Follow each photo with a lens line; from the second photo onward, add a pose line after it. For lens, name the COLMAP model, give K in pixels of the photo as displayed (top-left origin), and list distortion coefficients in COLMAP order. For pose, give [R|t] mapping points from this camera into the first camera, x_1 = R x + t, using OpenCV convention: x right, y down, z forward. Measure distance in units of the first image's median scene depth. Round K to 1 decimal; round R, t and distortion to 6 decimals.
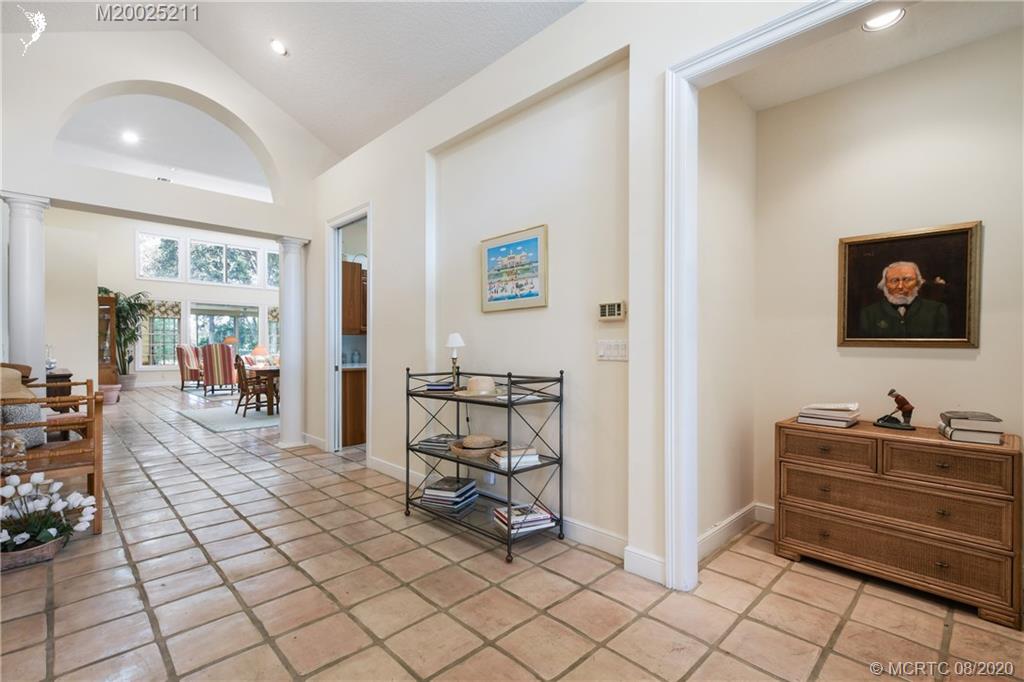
lens RADIAL K [[461.6, 0, 514.2], [0, 461.6, 349.2], [0, 0, 1]] dist [0.001412, 0.000401]
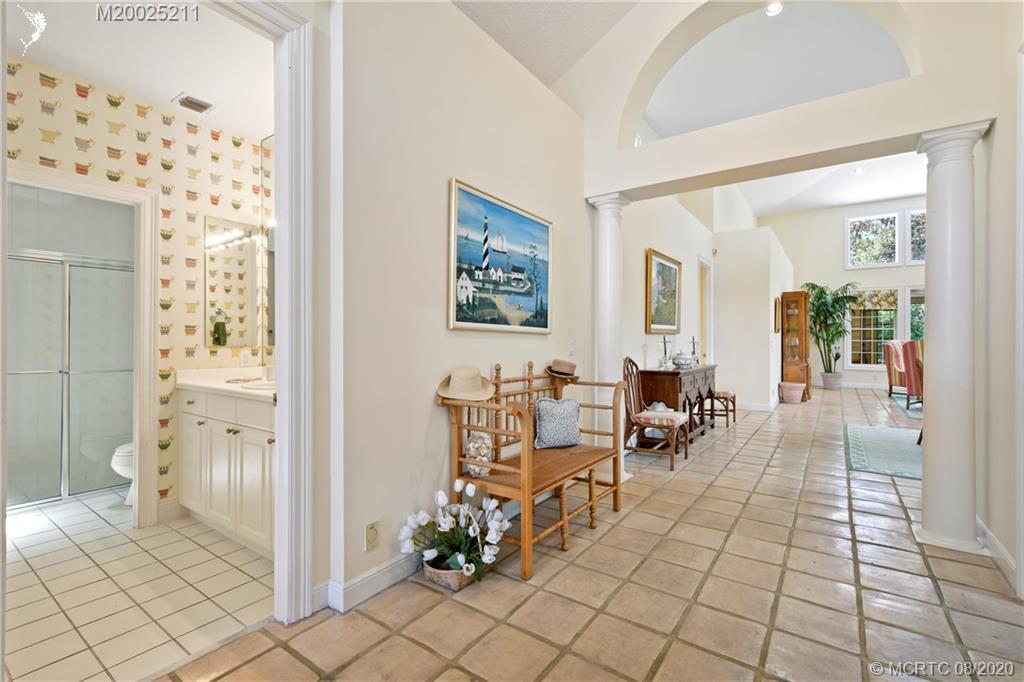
lens RADIAL K [[461.6, 0, 511.8], [0, 461.6, 340.3], [0, 0, 1]] dist [0.001412, 0.000401]
pose [[0.176513, 0.000412, -0.984298, -0.027839], [-0.011114, 0.999937, -0.001574, -0.002127], [0.984236, 0.011217, 0.176506, 0.187510]]
